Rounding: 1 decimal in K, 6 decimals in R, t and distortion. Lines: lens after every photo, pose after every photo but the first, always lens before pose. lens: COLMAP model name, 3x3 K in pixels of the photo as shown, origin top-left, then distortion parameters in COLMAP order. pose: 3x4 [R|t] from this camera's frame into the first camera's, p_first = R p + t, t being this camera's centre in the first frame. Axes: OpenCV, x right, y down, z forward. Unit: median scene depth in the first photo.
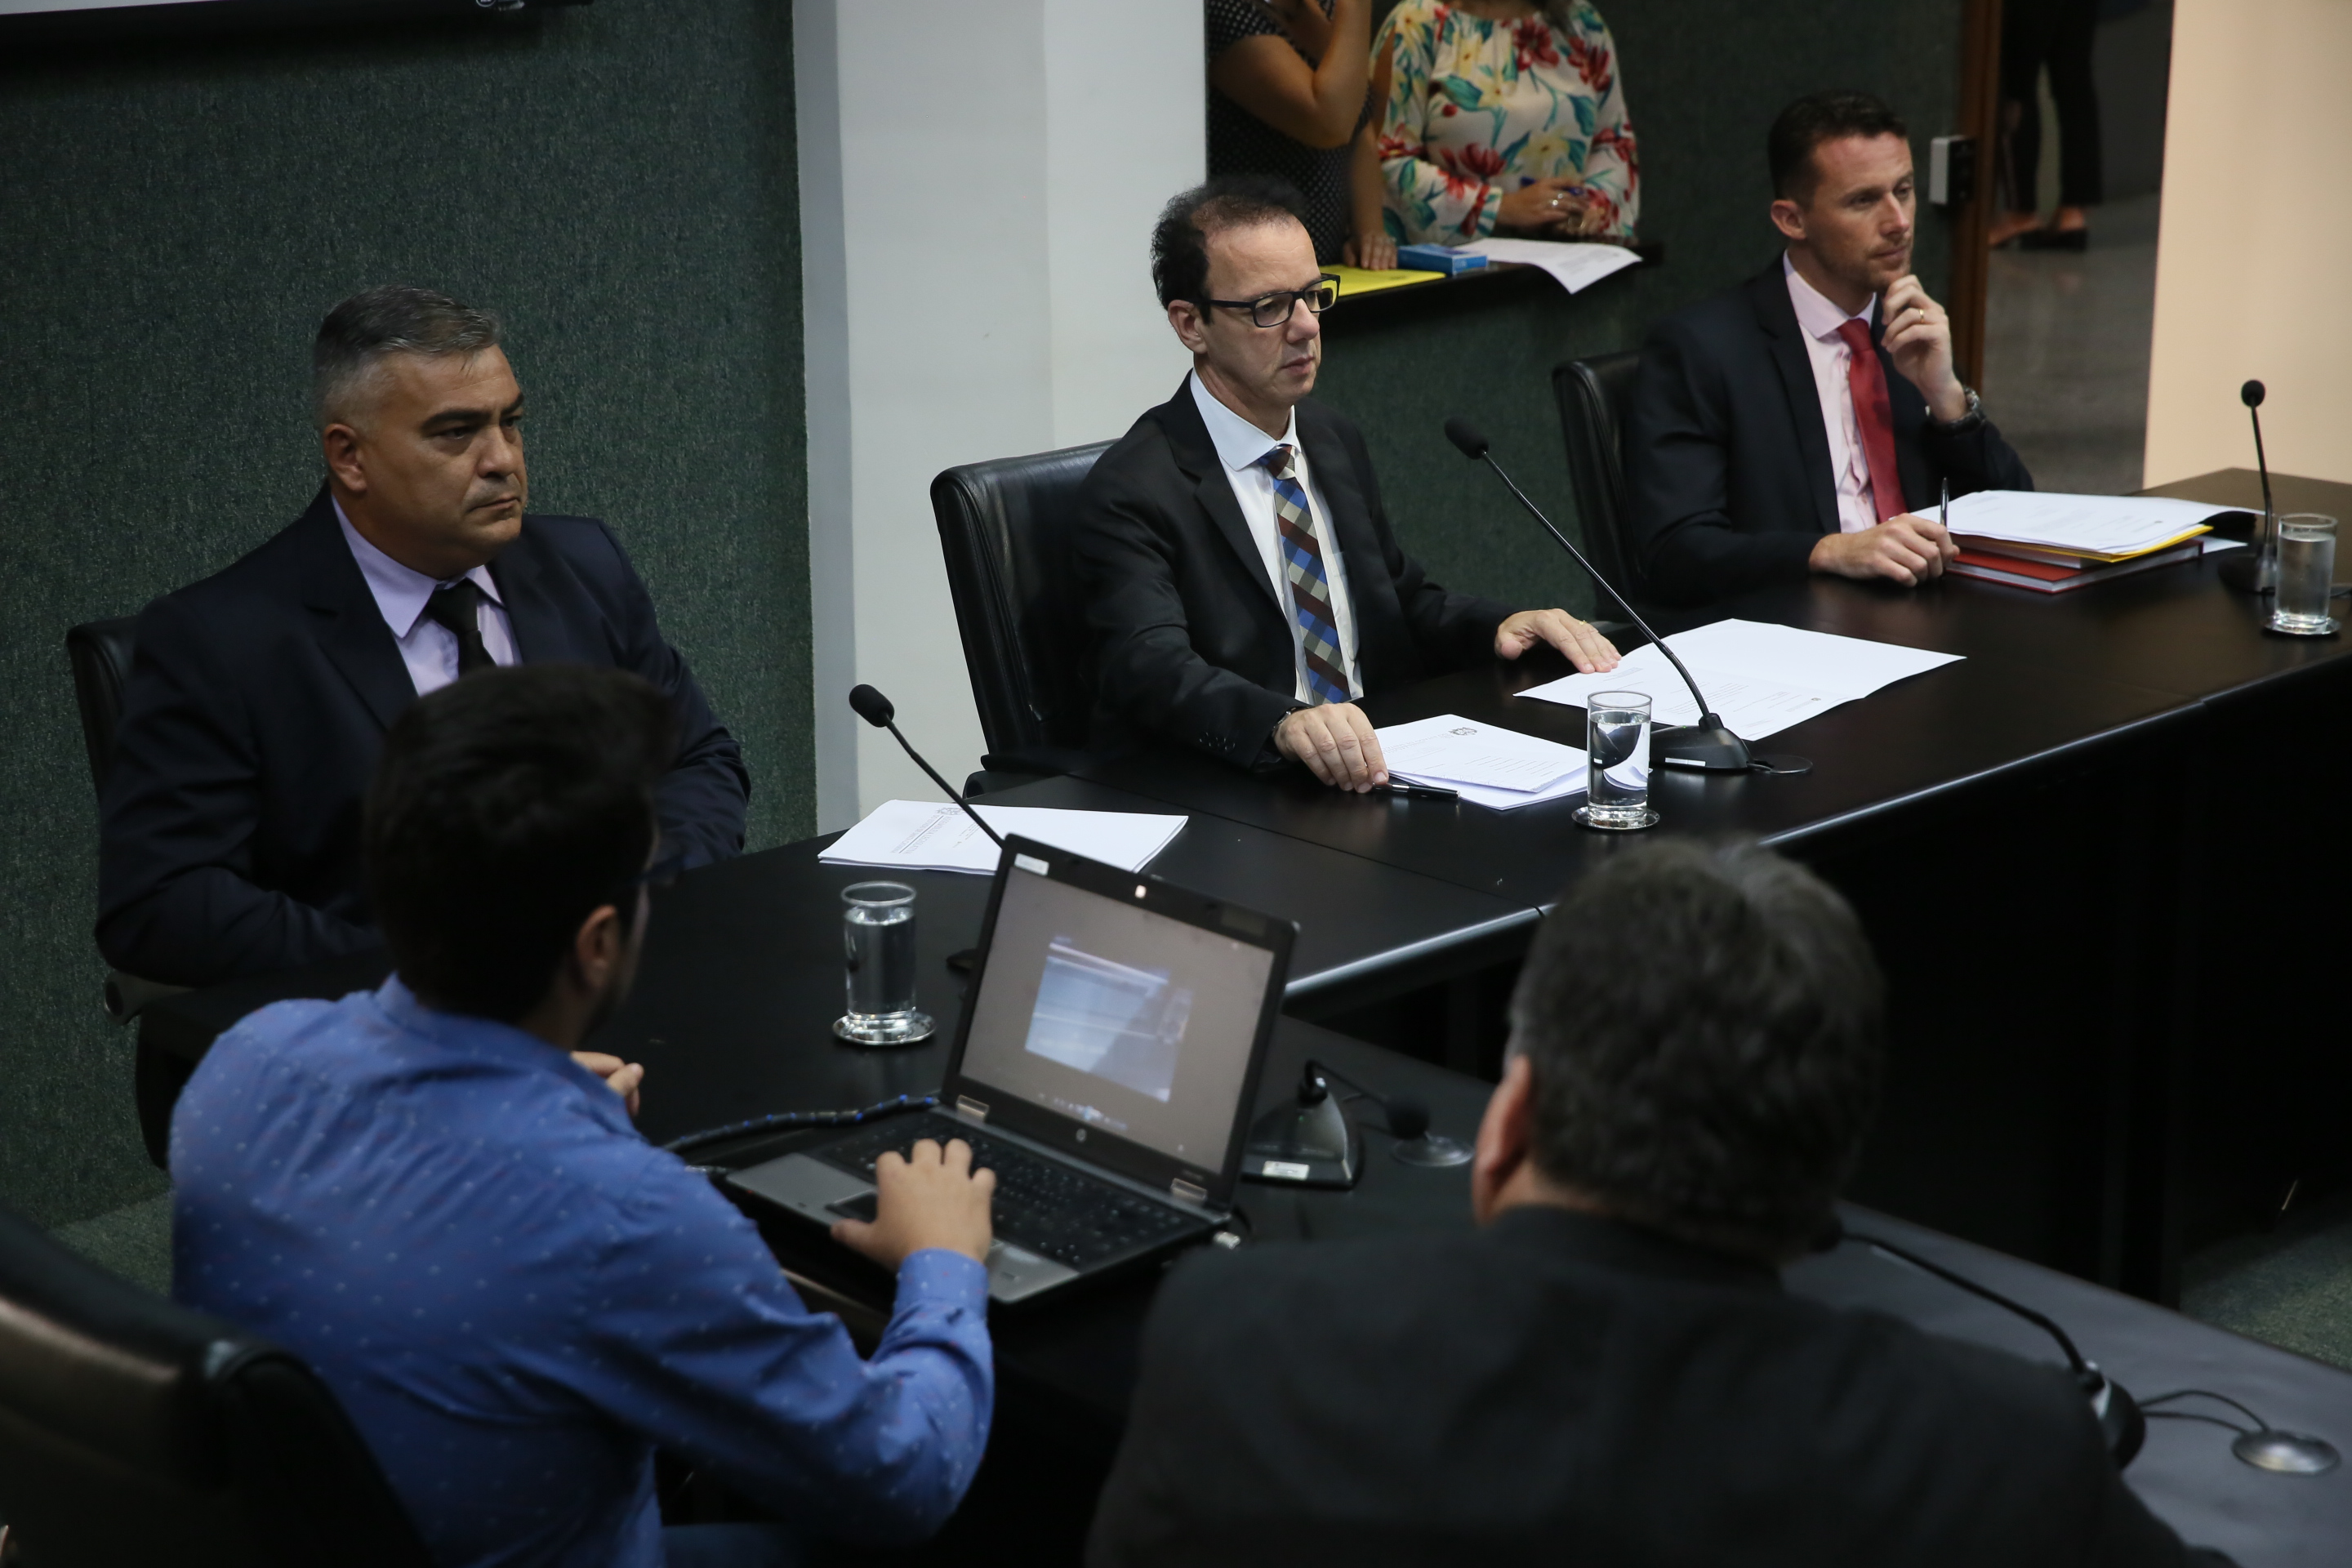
lens RADIAL K [[4238.8, 0, 1176.0], [0, 4238.8, 784.0], [0, 0, 1]] dist [0.165227, 0.187872]
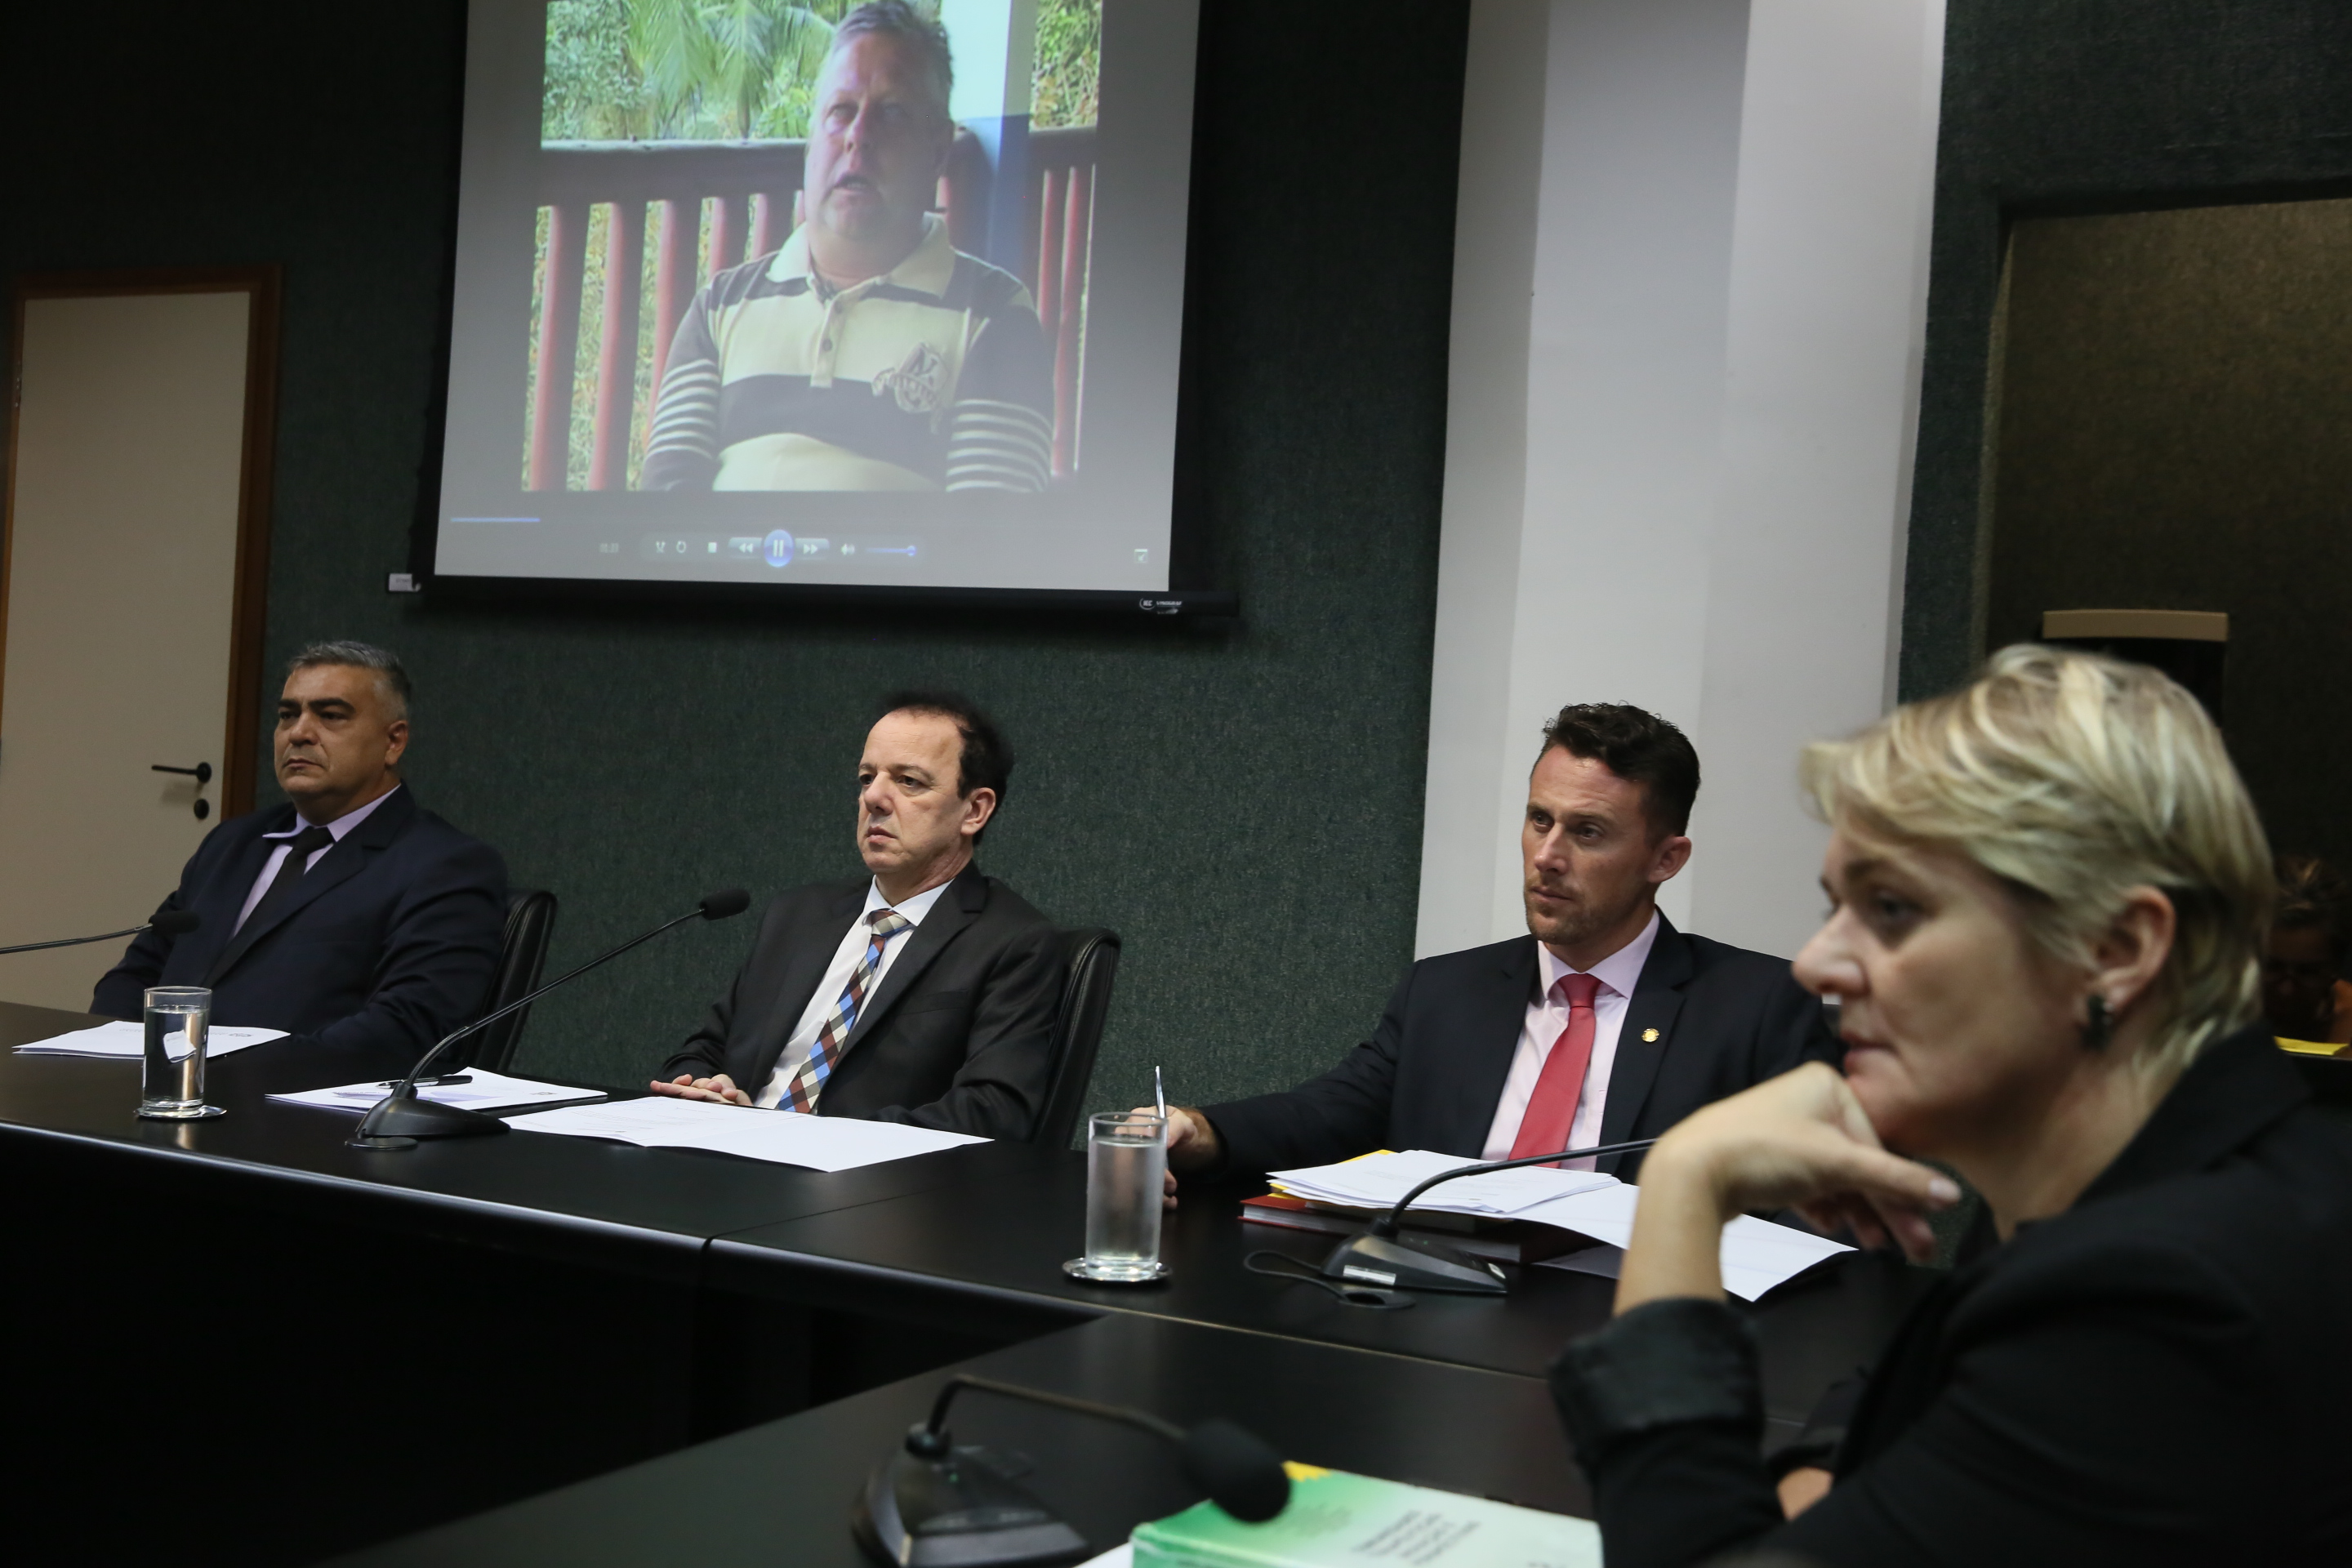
lens RADIAL K [[2654.6, 0, 1176.0], [0, 2654.6, 784.0], [0, 0, 1]] dist [0.016922, 0.034643]
pose [[0.307574, 0.027843, -0.951117, 0.600608], [-0.320313, 0.944263, -0.075941, -0.068197], [0.895990, 0.328012, 0.299349, 0.749577]]
